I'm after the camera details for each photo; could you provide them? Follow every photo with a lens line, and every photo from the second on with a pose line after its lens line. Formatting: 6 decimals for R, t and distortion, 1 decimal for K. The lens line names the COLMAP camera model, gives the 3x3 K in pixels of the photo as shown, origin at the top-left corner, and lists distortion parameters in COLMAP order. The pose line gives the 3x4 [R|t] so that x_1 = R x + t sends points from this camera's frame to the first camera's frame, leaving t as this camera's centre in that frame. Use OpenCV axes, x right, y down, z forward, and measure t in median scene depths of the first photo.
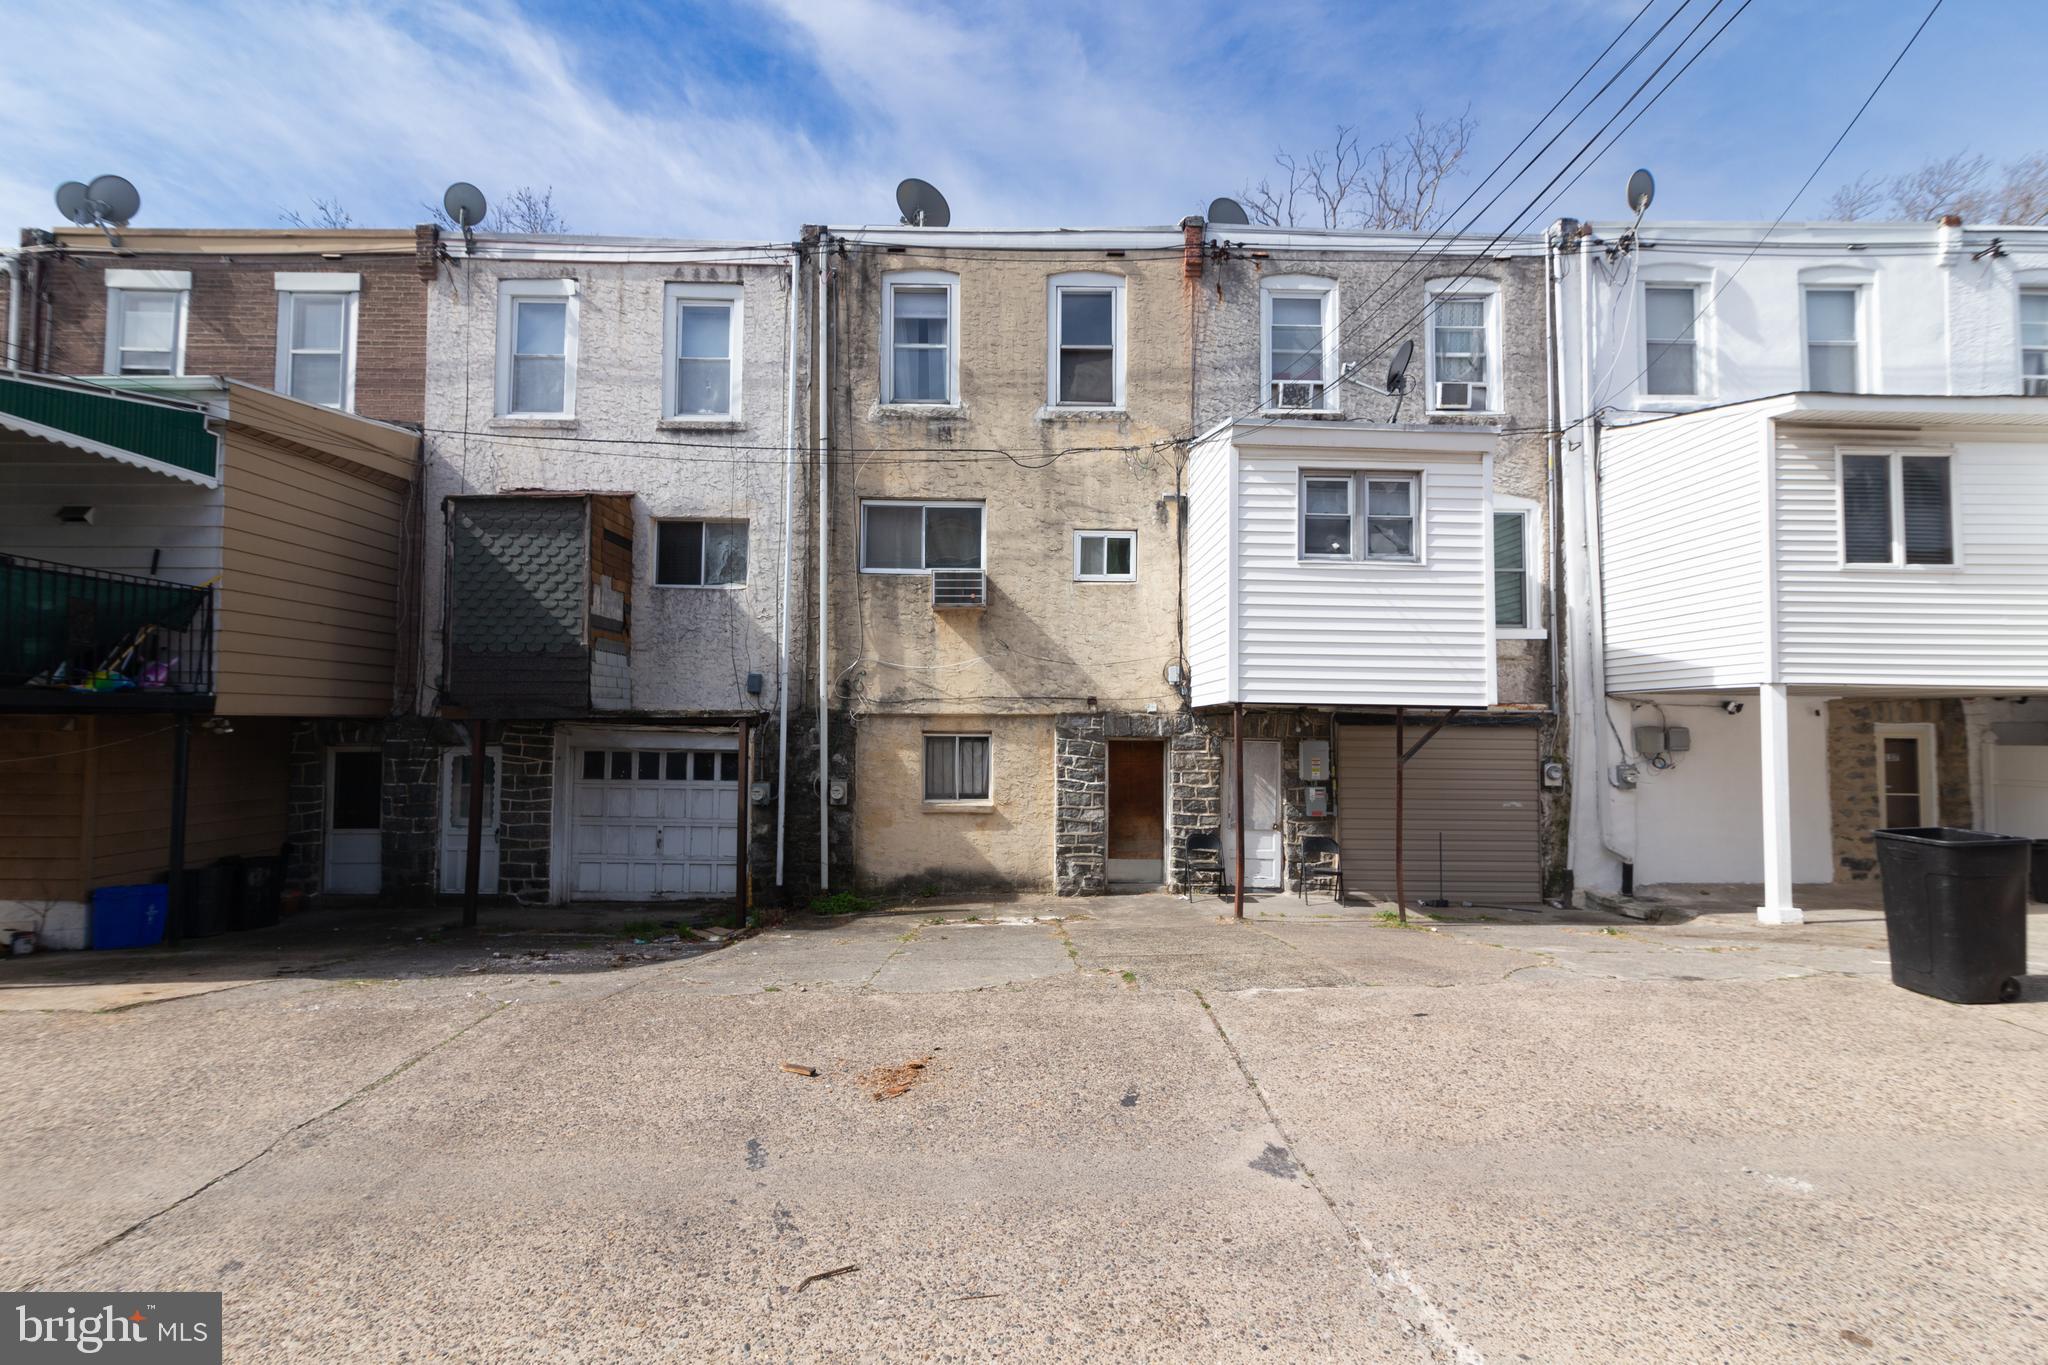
lens RADIAL K [[899.9, 0, 1035.0], [0, 899.9, 683.7], [0, 0, 1]] dist [0.002403, 0.000226]
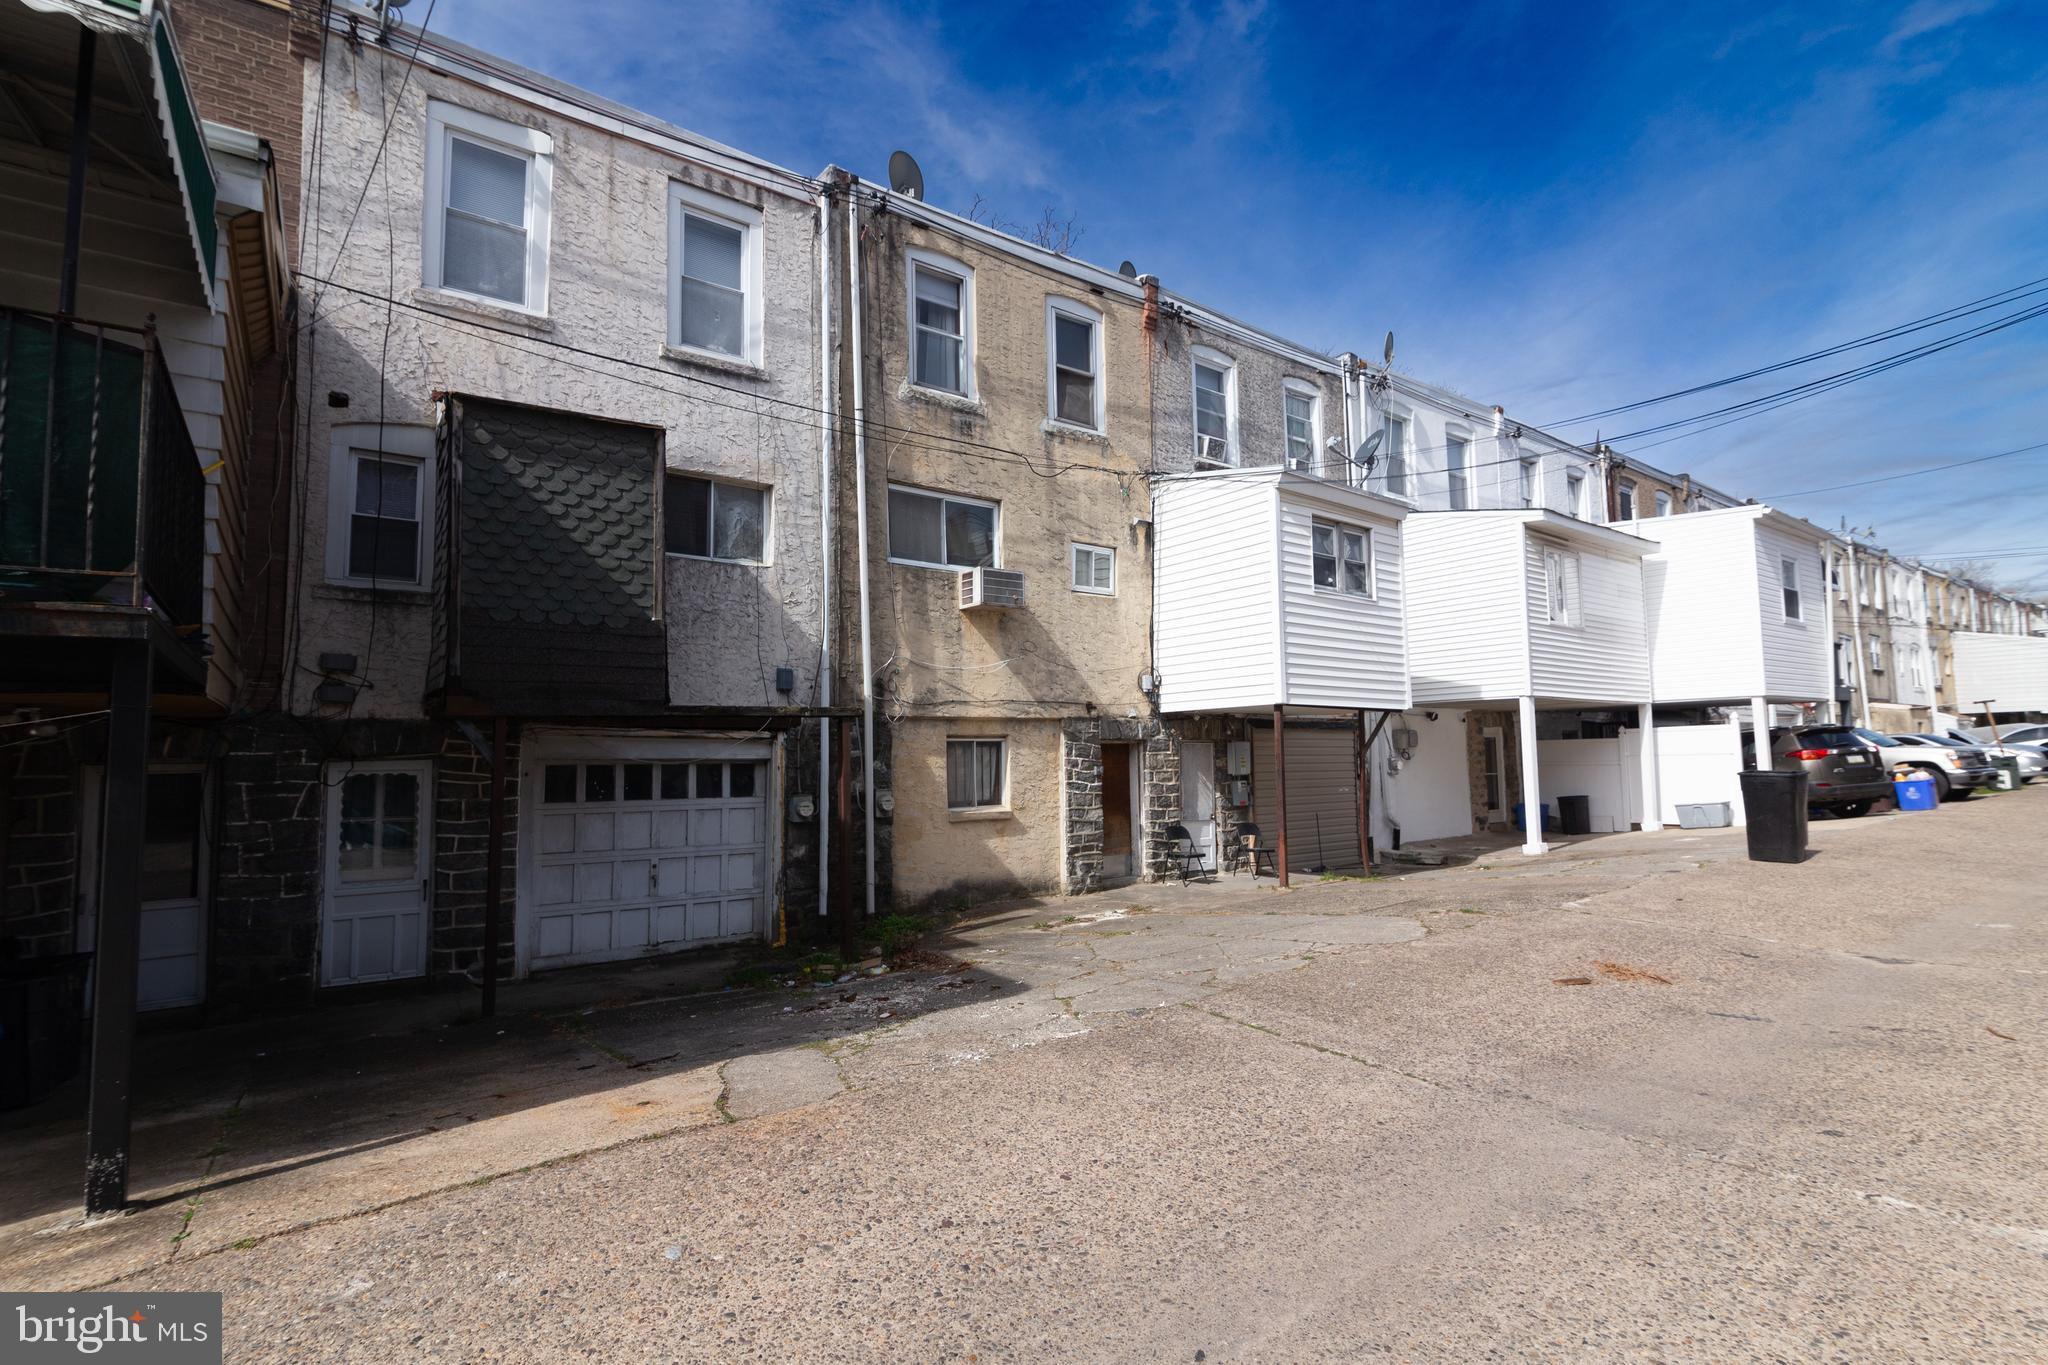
lens RADIAL K [[927.4, 0, 1020.0], [0, 927.4, 685.8], [0, 0, 1]] dist [-0.001111, 0.000328]
pose [[0.825186, 0.025202, 0.564298, -0.613878], [-0.007061, 0.999386, -0.034308, 0.033463], [-0.564816, 0.024326, 0.824858, 0.154034]]
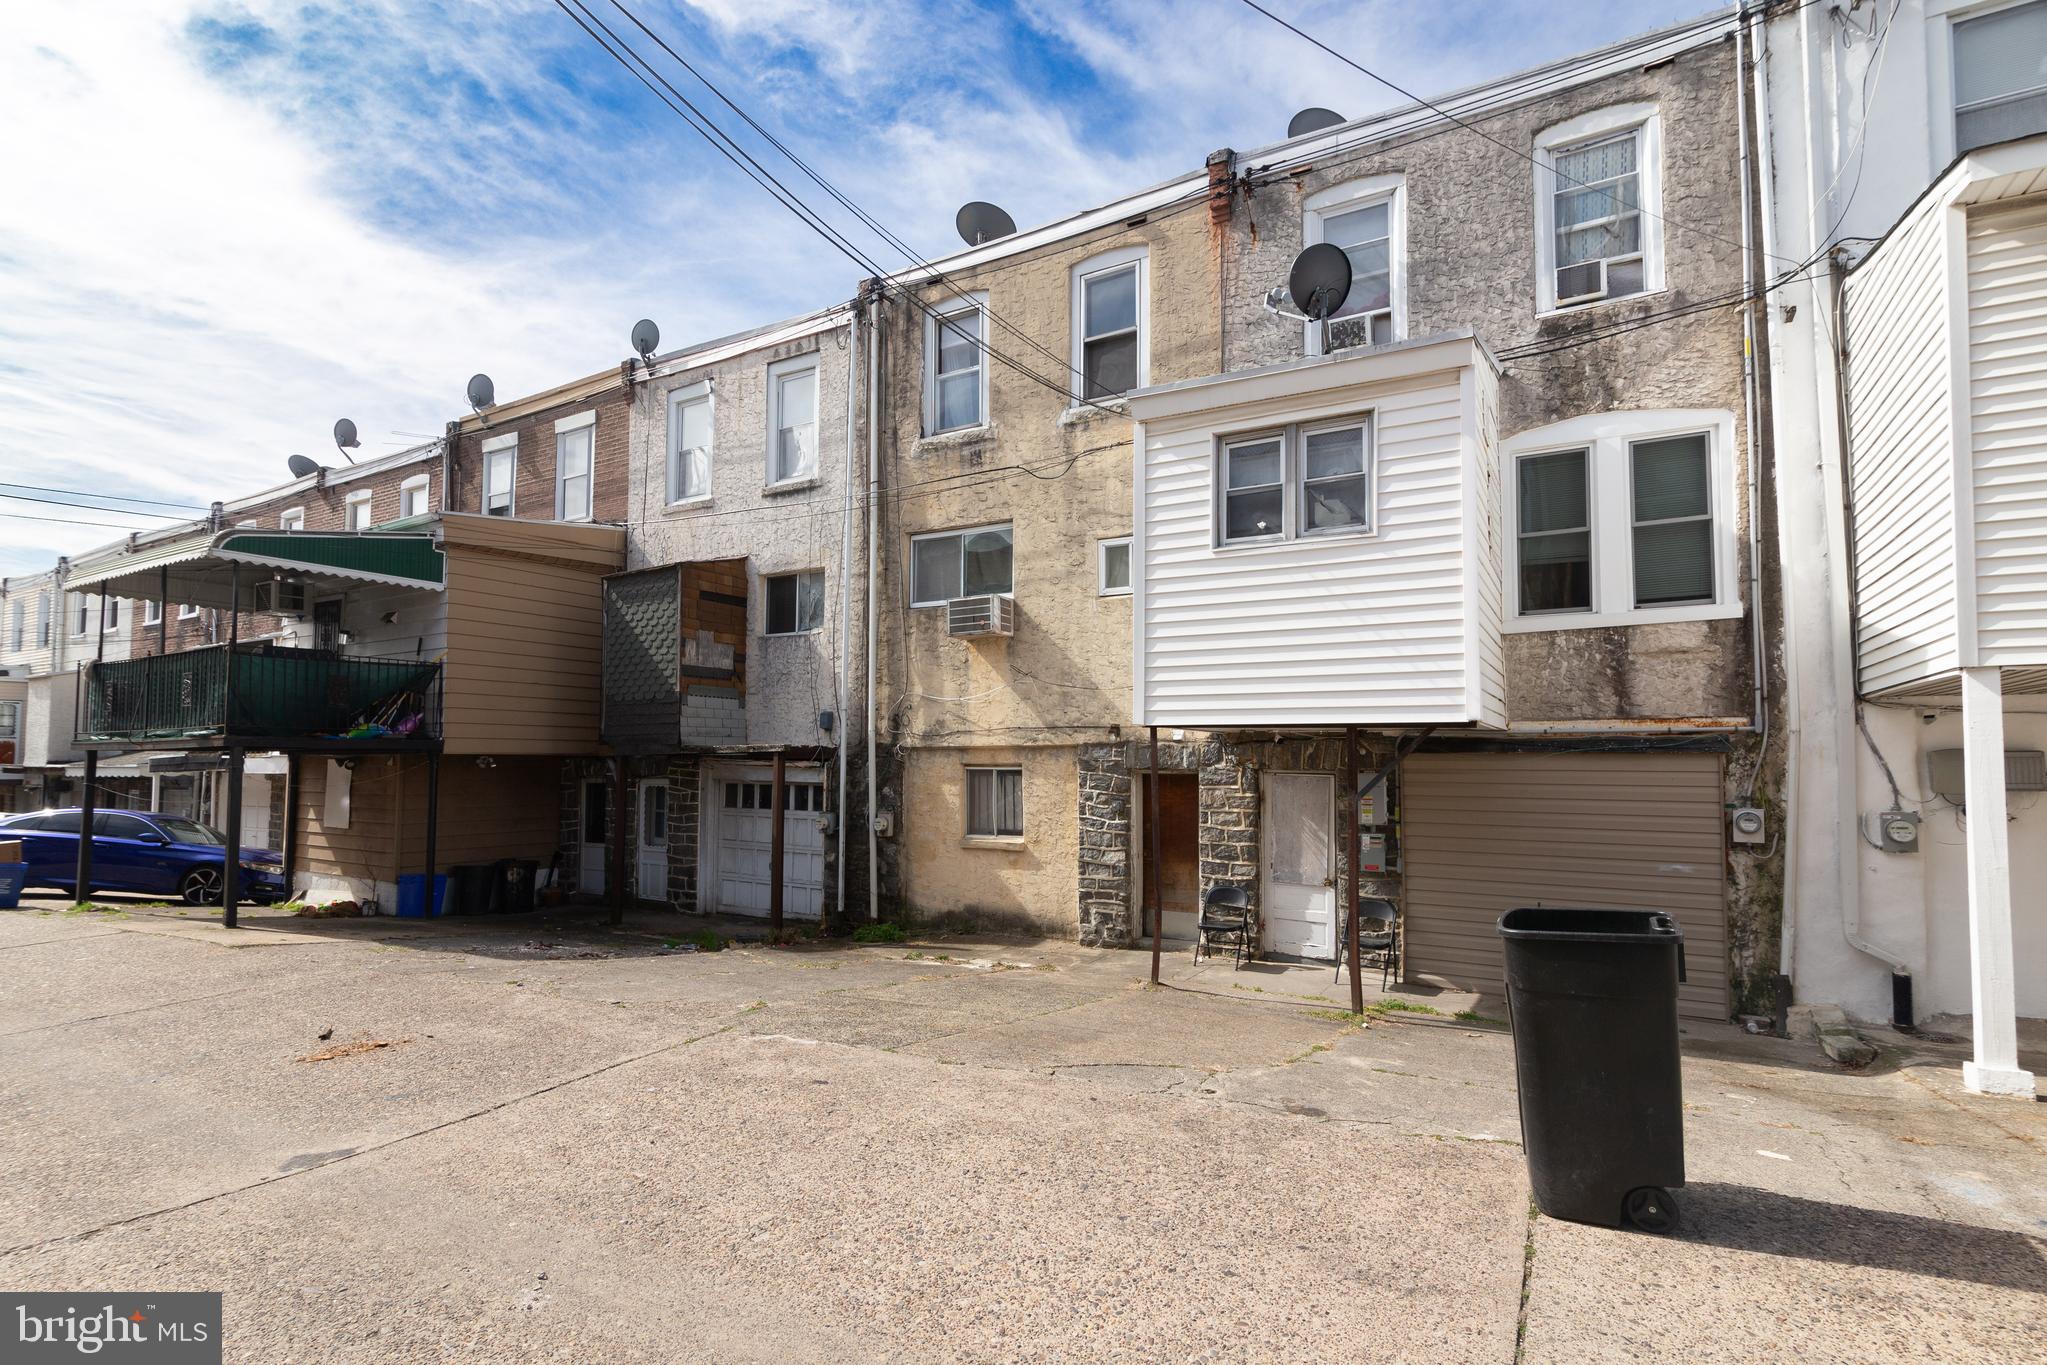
lens RADIAL K [[969.3, 0, 1058.5], [0, 969.3, 713.5], [0, 0, 1]] dist [0.000694, -0.000337]
pose [[0.862352, -0.032245, -0.505281, 0.500597], [0.028199, 0.999480, -0.015657, 0.017123], [0.505523, -0.000746, 0.862813, 0.144760]]
